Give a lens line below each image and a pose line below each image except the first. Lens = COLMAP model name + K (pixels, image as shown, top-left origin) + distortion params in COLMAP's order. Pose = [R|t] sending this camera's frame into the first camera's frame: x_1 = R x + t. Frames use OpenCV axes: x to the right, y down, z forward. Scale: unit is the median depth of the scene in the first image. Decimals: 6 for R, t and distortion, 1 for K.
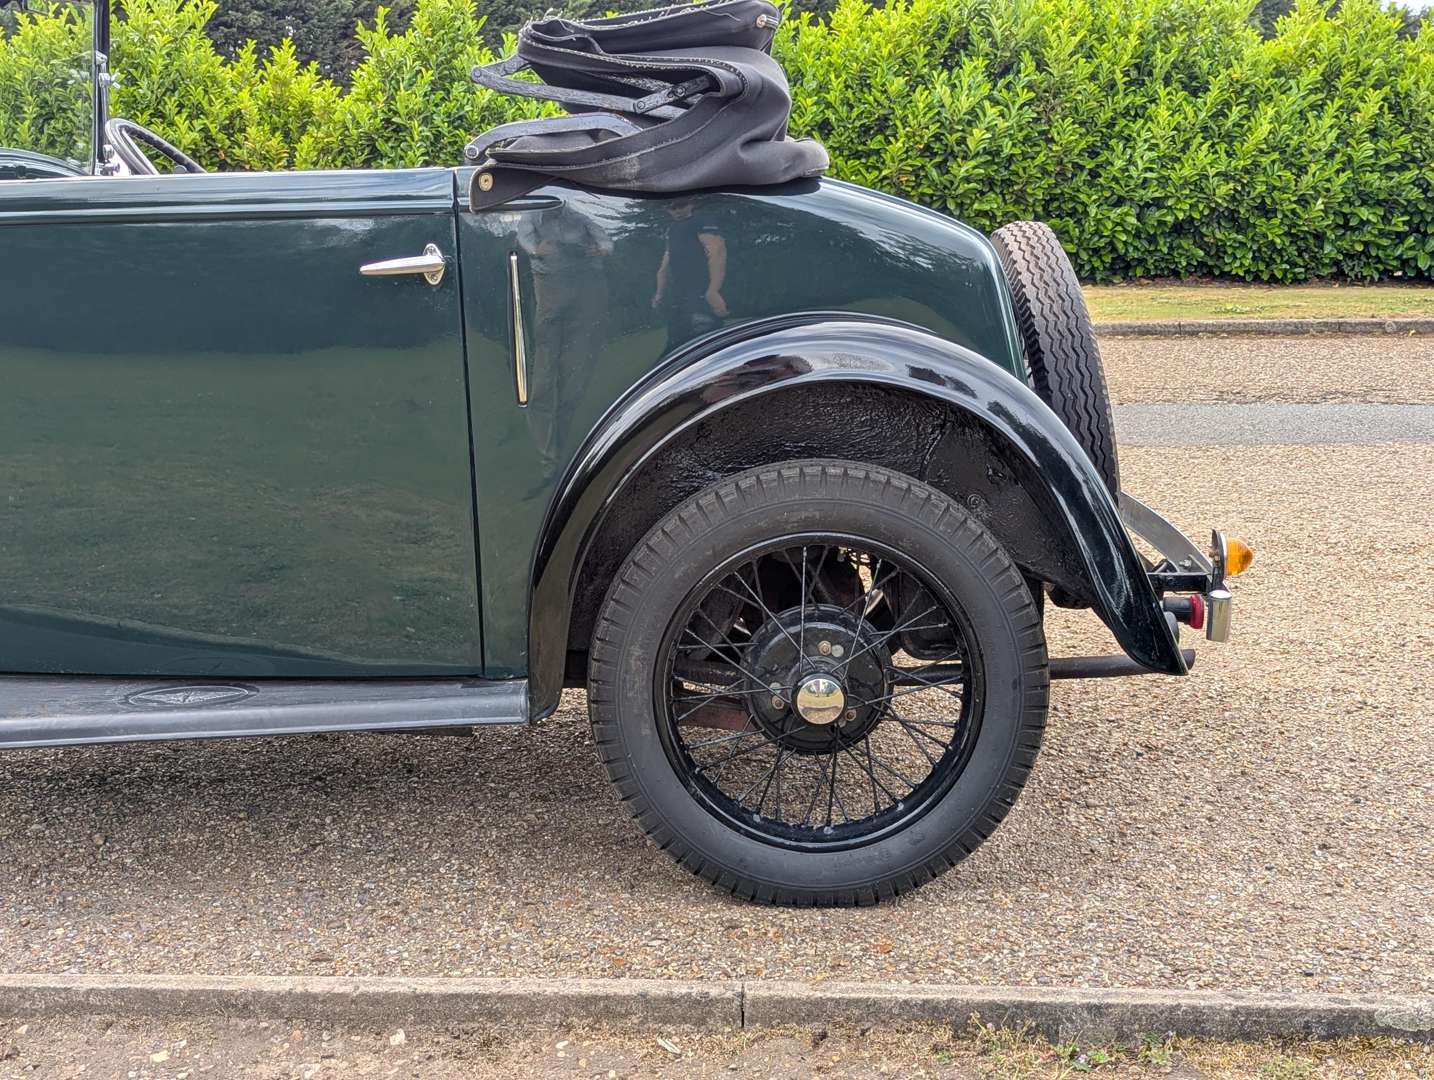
lens RADIAL K [[1798.3, 0, 719.3], [0, 1798.3, 536.2], [0, 0, 1]] dist [0.067611, -0.099163]
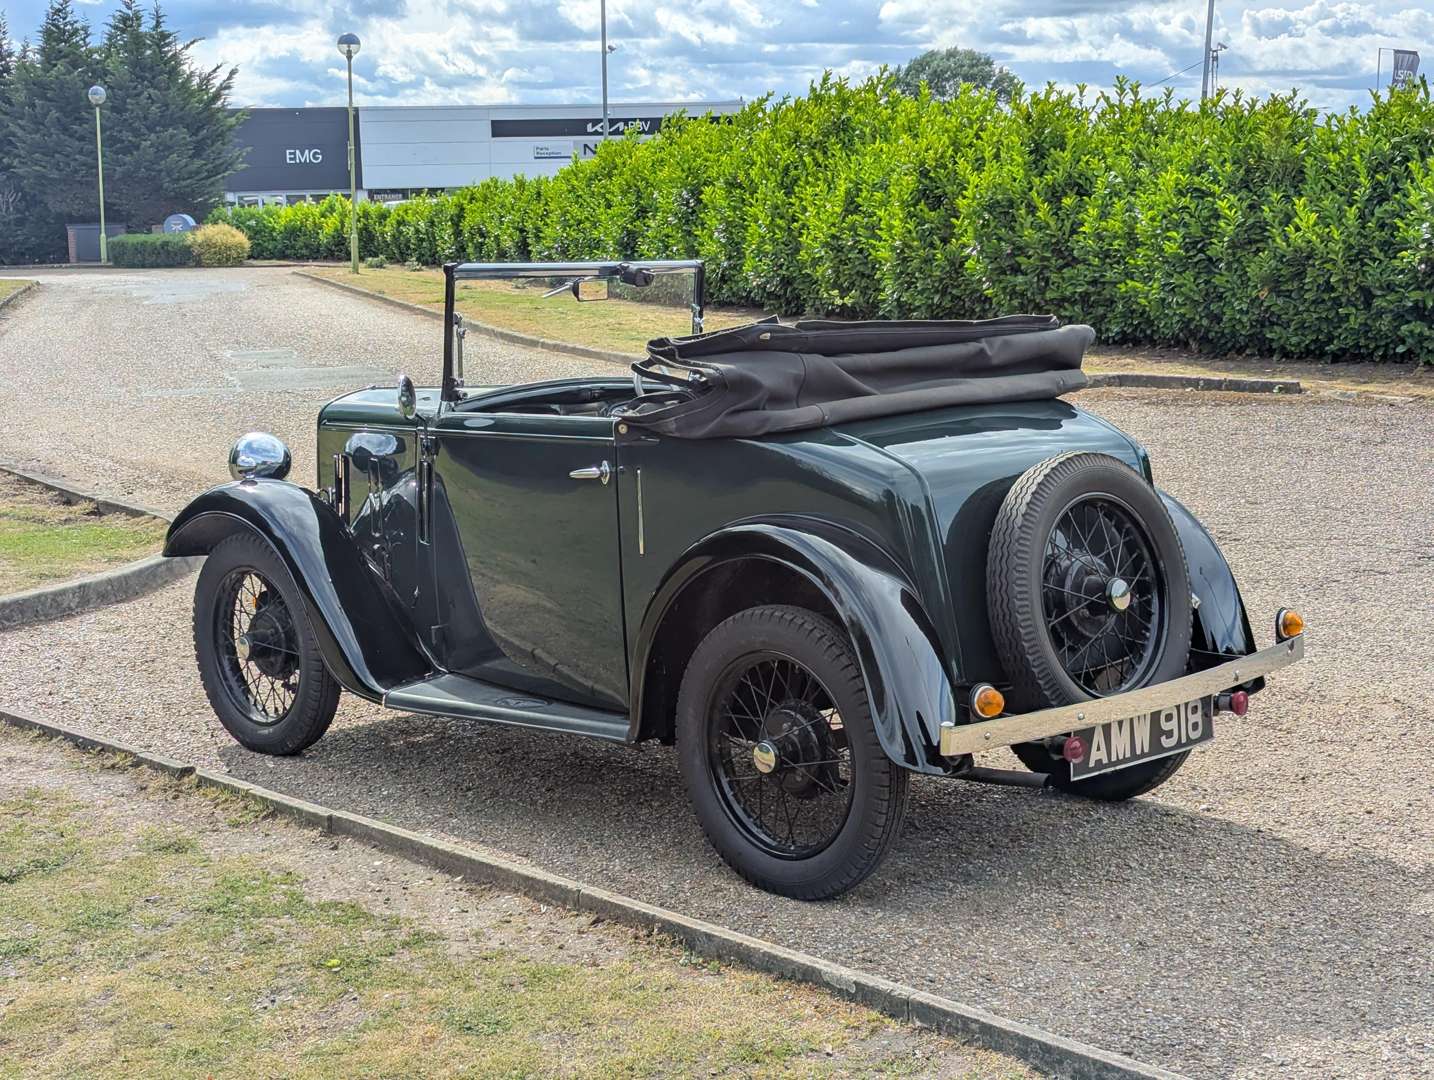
lens RADIAL K [[2251.4, 0, 717.0], [0, 2251.4, 540.0], [0, 0, 1]] dist [0.267722, -1.069585]
pose [[0.706143, 0.080673, -0.703458, 0.251332], [-0.112422, 0.993660, 0.001102, -0.017425], [0.699087, 0.078306, 0.710736, -0.078996]]
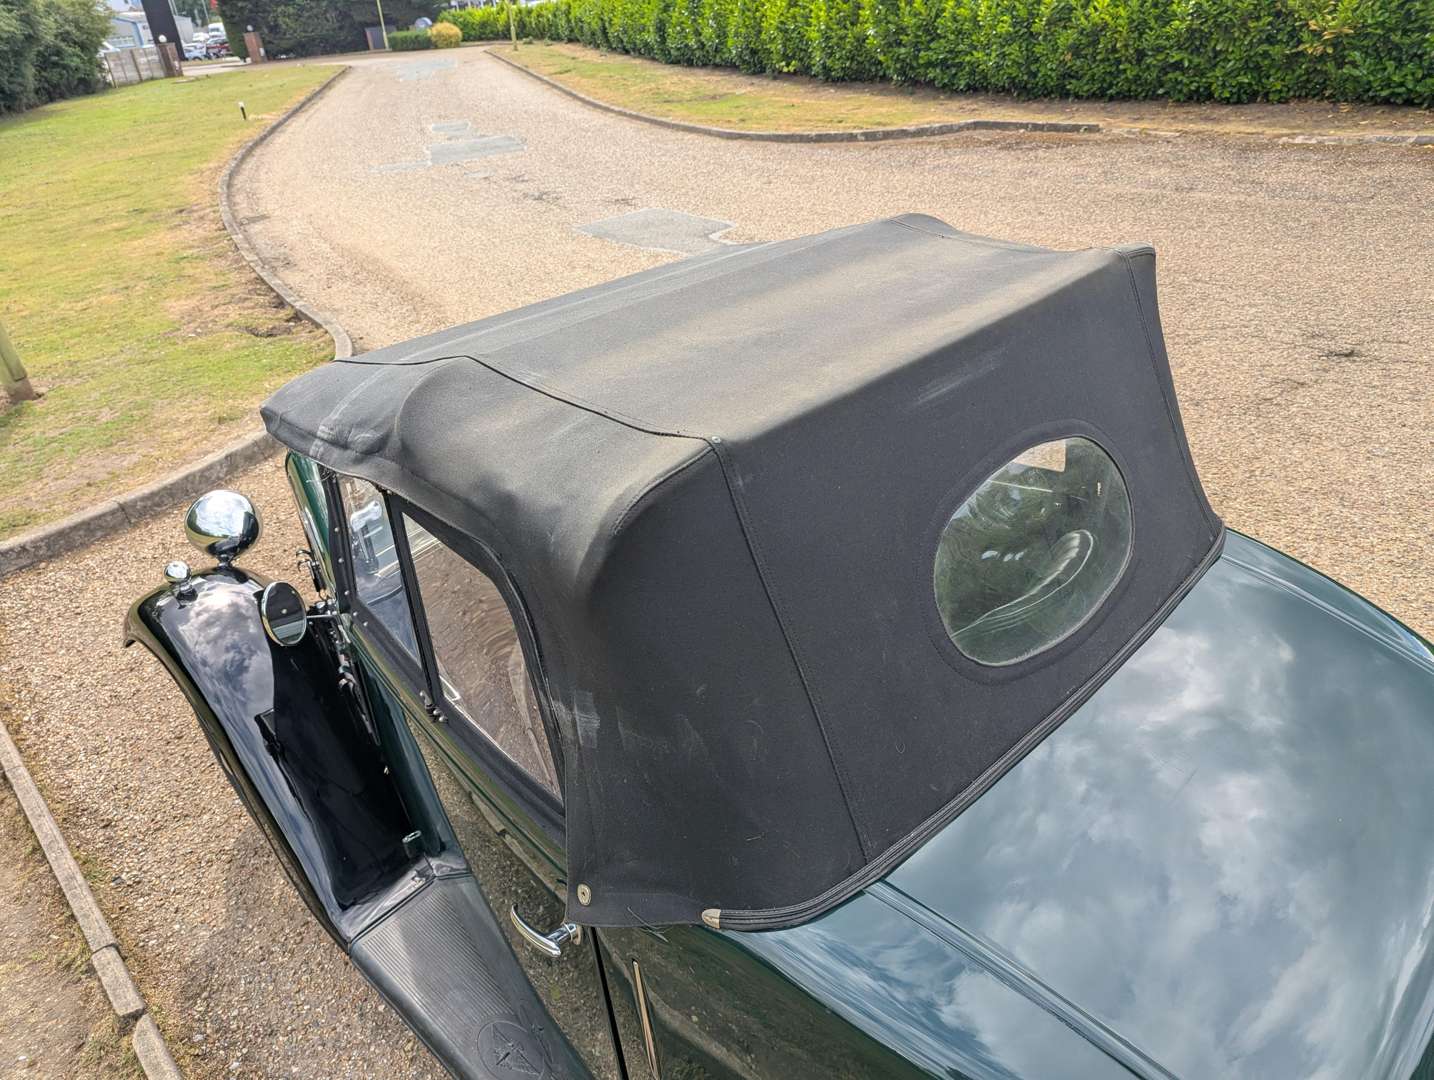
lens RADIAL K [[1024.0, 0, 698.7], [0, 1024.0, 515.5], [0, 0, 1]] dist [0.041681, -0.001403]
pose [[0.697900, 0.265476, -0.665175, 0.031743], [-0.049671, 0.944468, 0.324829, -0.090348], [0.714470, -0.193658, 0.672331, 0.127102]]
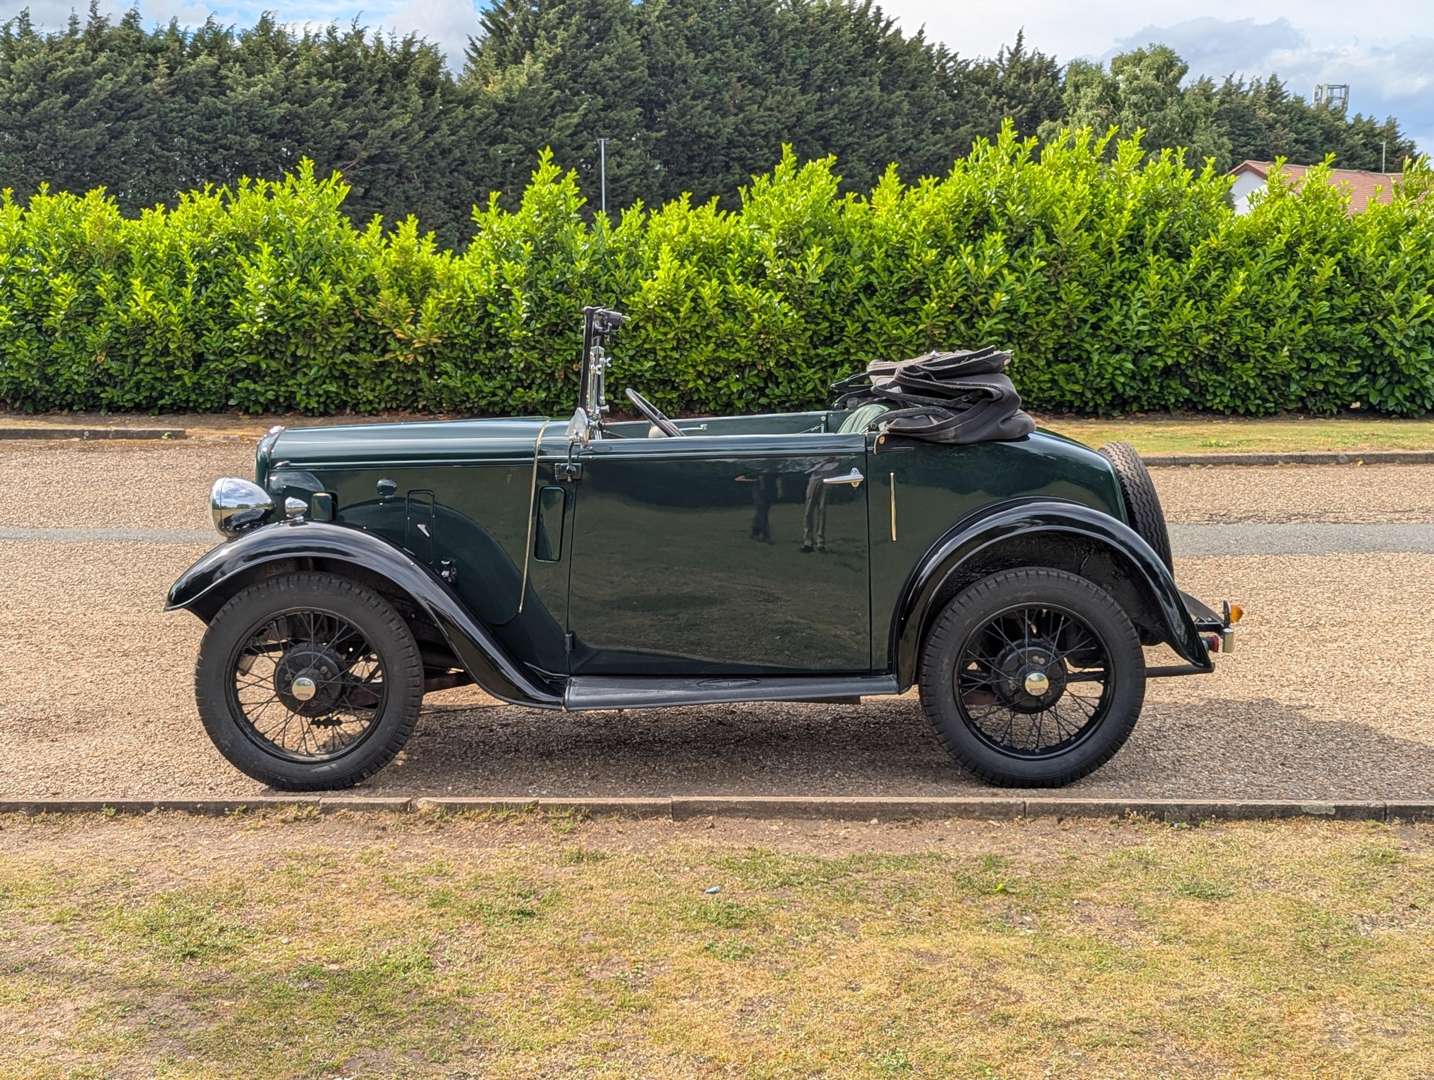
lens RADIAL K [[1816.8, 0, 721.7], [0, 1816.8, 543.4], [0, 0, 1]] dist [0.153980, -0.533547]
pose [[0.999862, -0.006134, 0.015439, -0.058516], [0.006991, 0.998401, -0.056096, 0.007874], [-0.015071, 0.056196, 0.998306, -0.191118]]
